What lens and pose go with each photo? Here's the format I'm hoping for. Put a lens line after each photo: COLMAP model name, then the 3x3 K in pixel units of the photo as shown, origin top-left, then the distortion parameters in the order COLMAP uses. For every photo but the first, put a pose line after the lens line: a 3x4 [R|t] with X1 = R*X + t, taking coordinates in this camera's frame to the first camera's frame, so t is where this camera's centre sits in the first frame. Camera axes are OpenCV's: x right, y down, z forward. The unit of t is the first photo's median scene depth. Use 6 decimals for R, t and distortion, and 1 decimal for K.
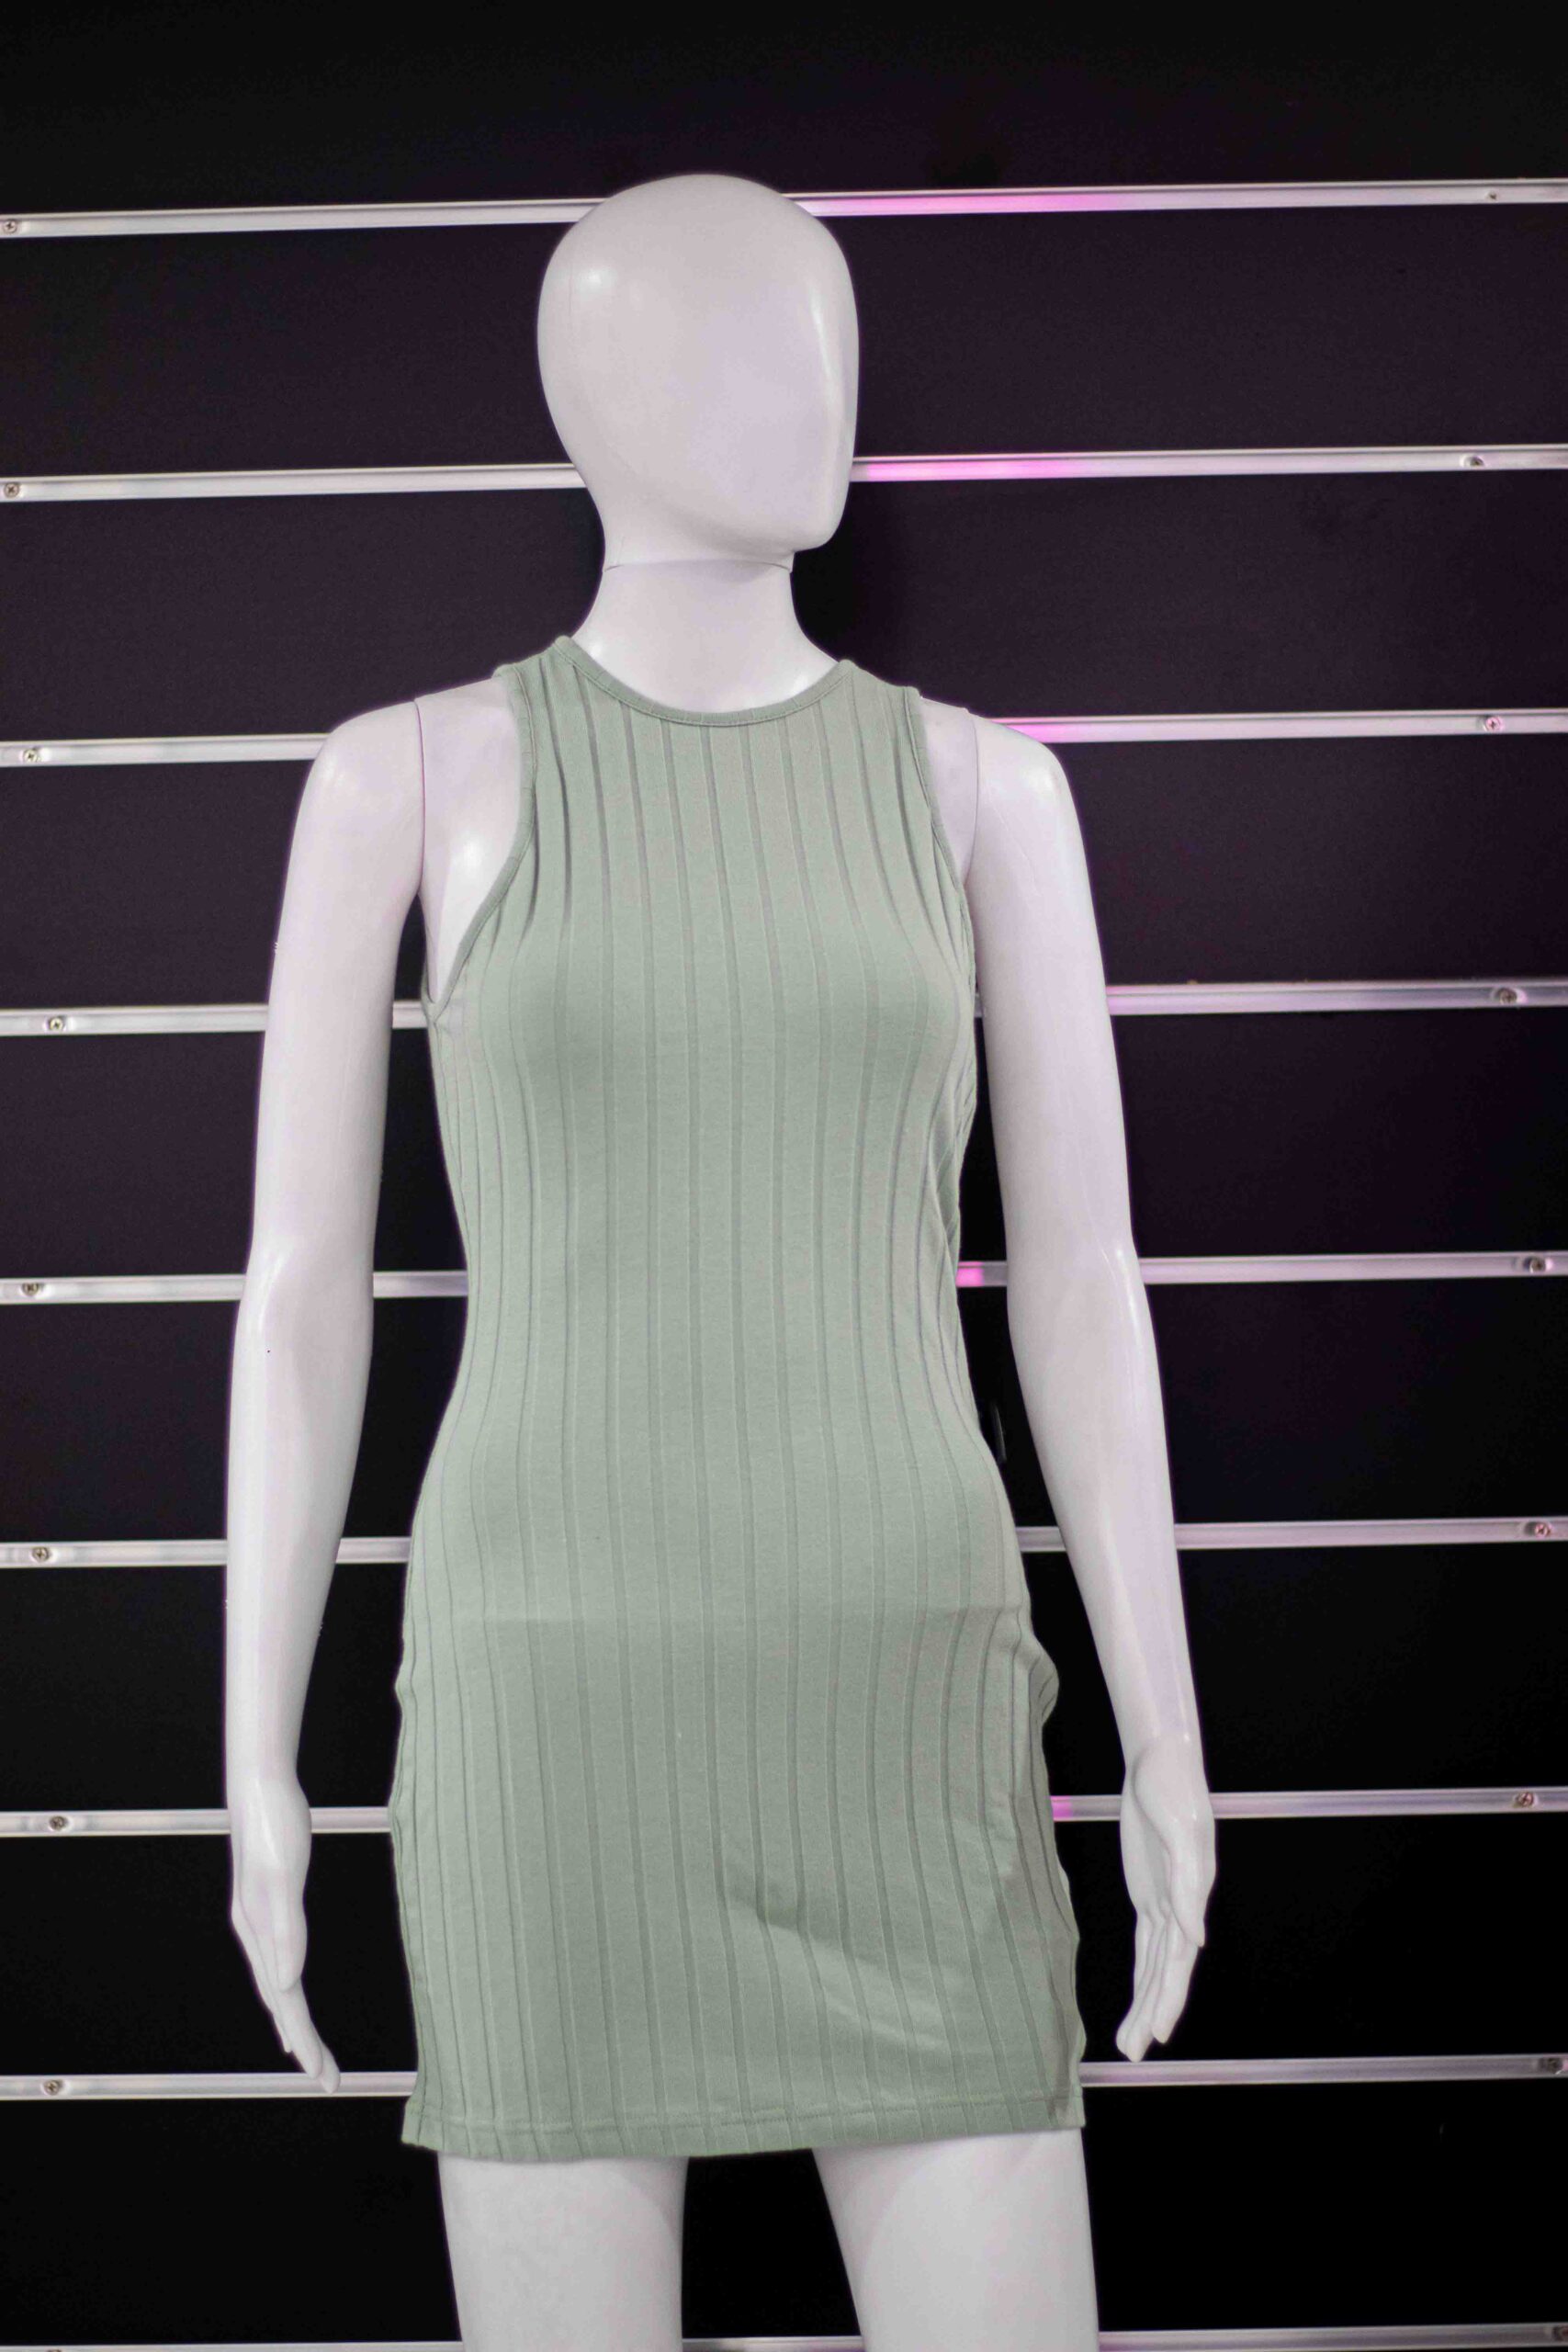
lens RADIAL K [[5704.3, 0, 784.0], [0, 5704.3, 1176.0], [0, 0, 1]] dist [-0.117823, -0.063134]
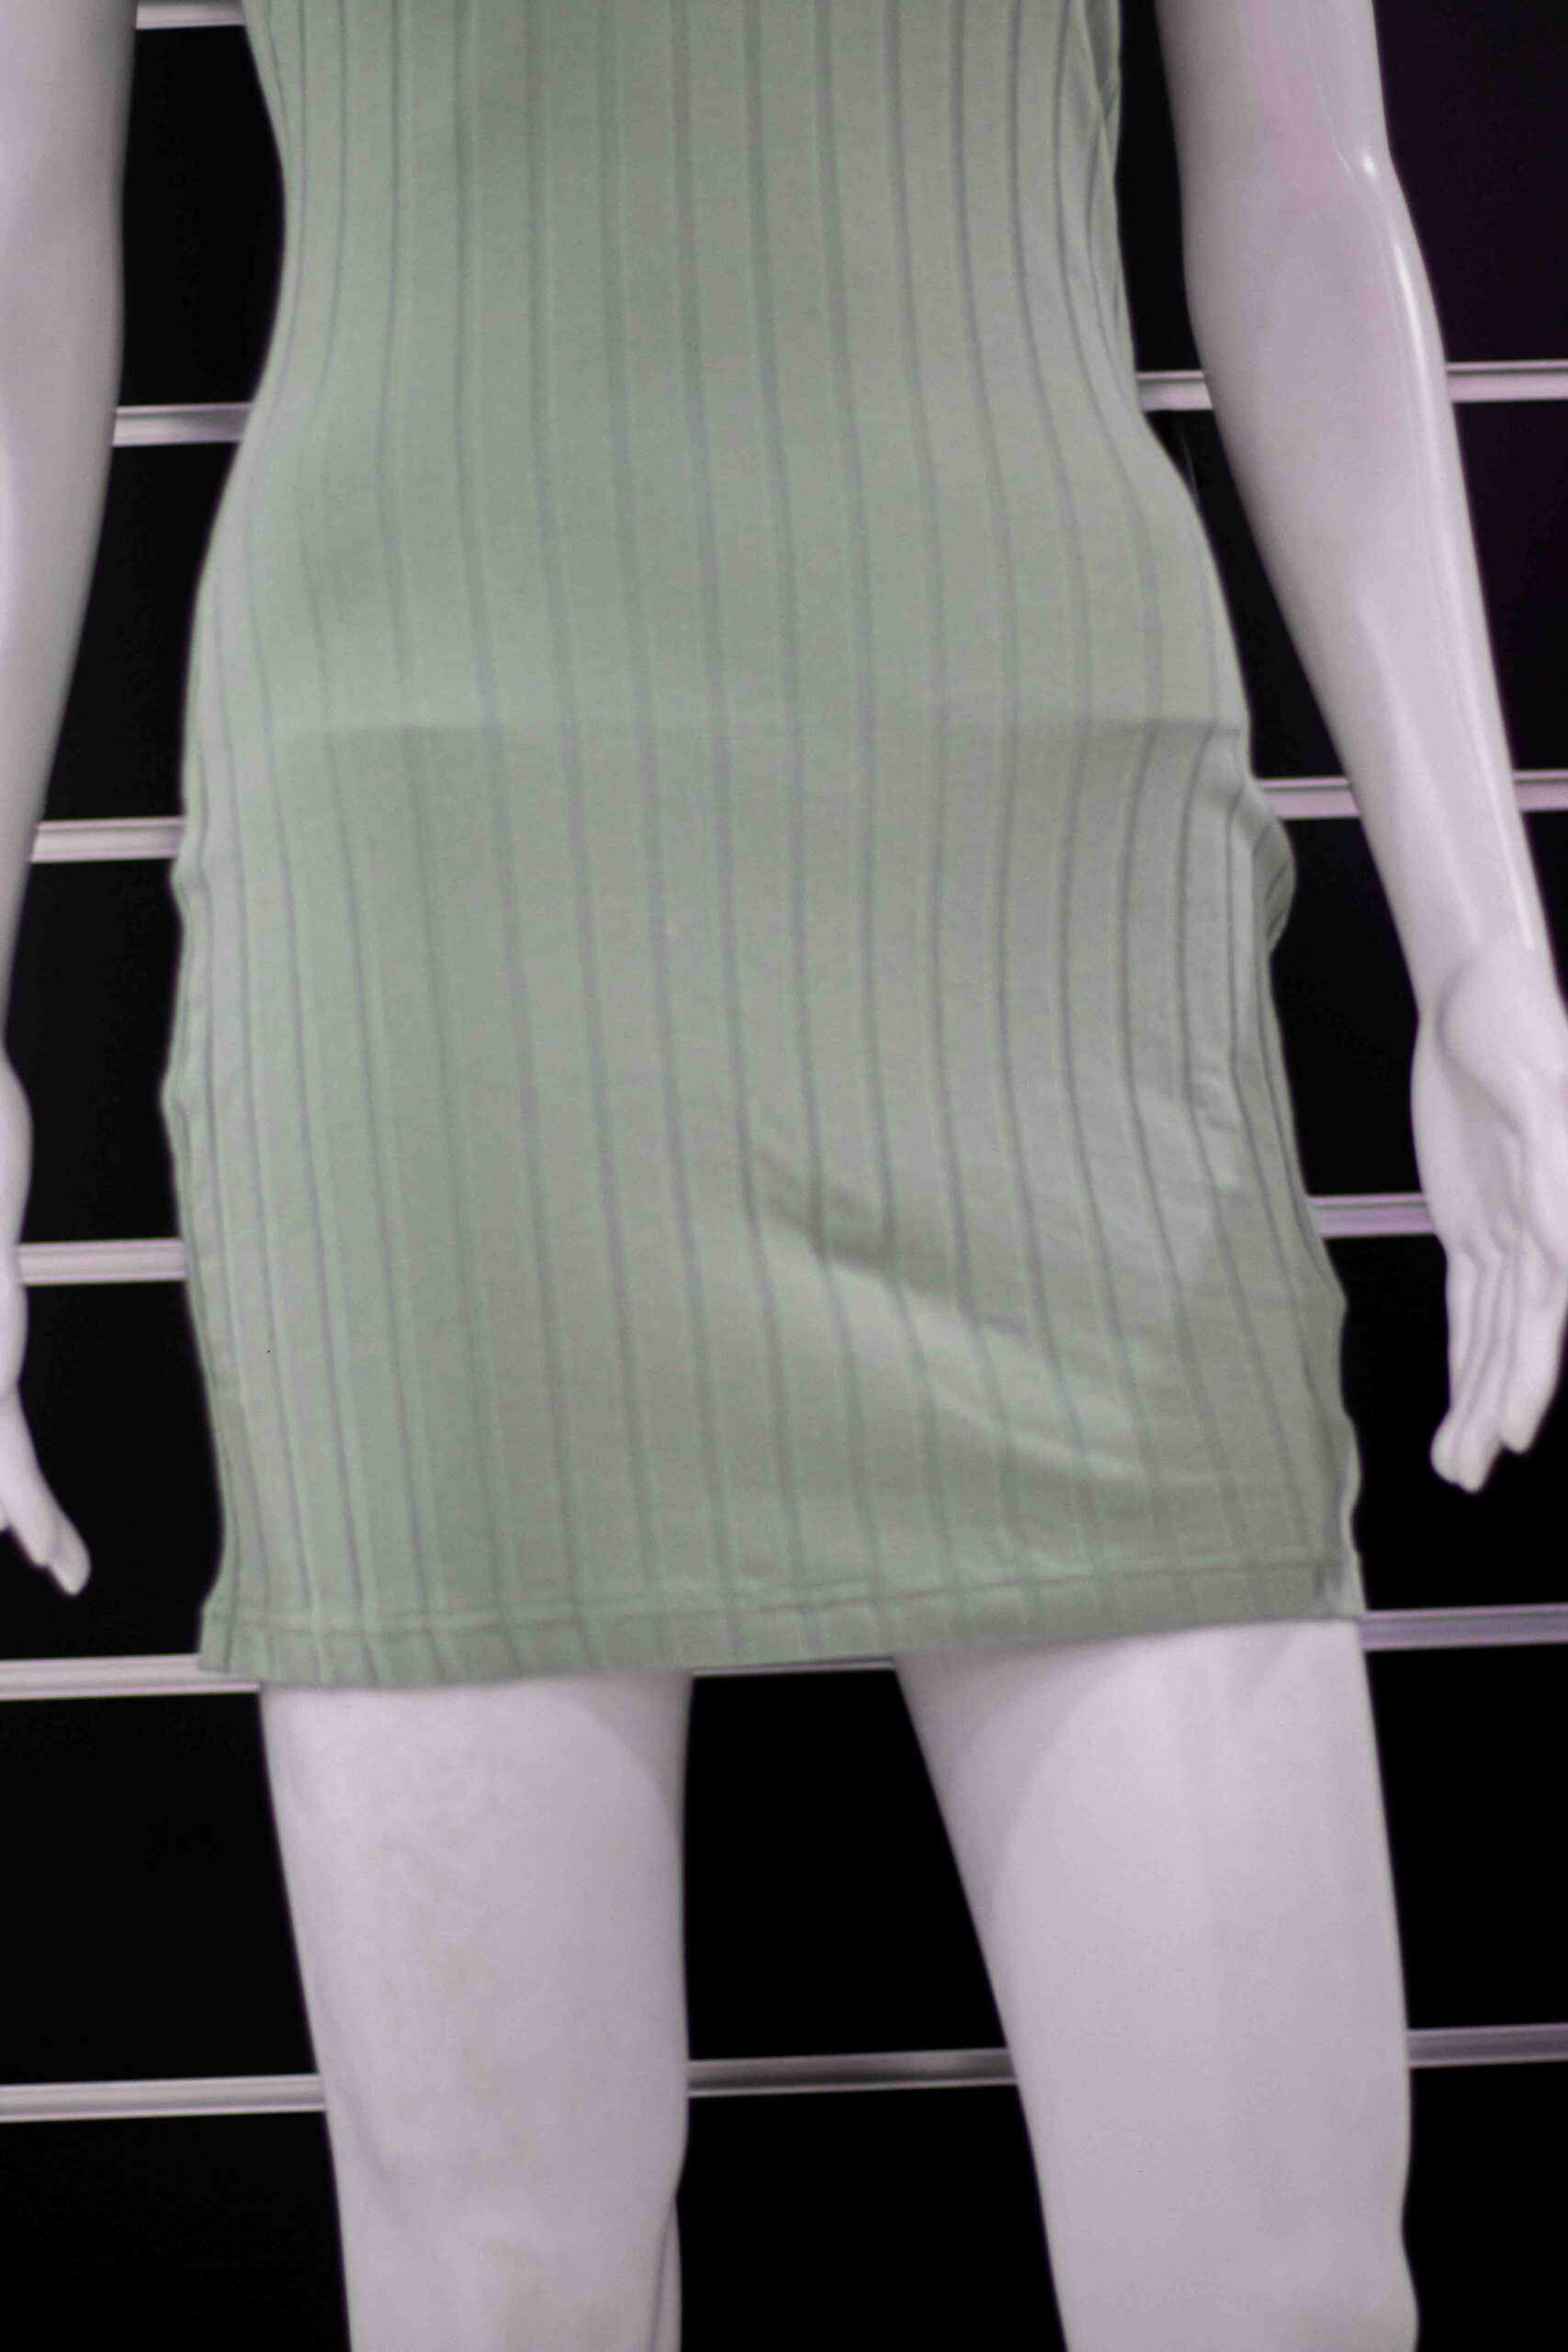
lens RADIAL K [[5704.3, 0, 784.0], [0, 5704.3, 1176.0], [0, 0, 1]] dist [-0.117823, -0.063134]
pose [[0.998921, -0.019449, 0.042168, -0.031521], [0.018741, 0.999678, 0.017118, 0.112341], [-0.042487, -0.016310, 0.998964, 0.424389]]
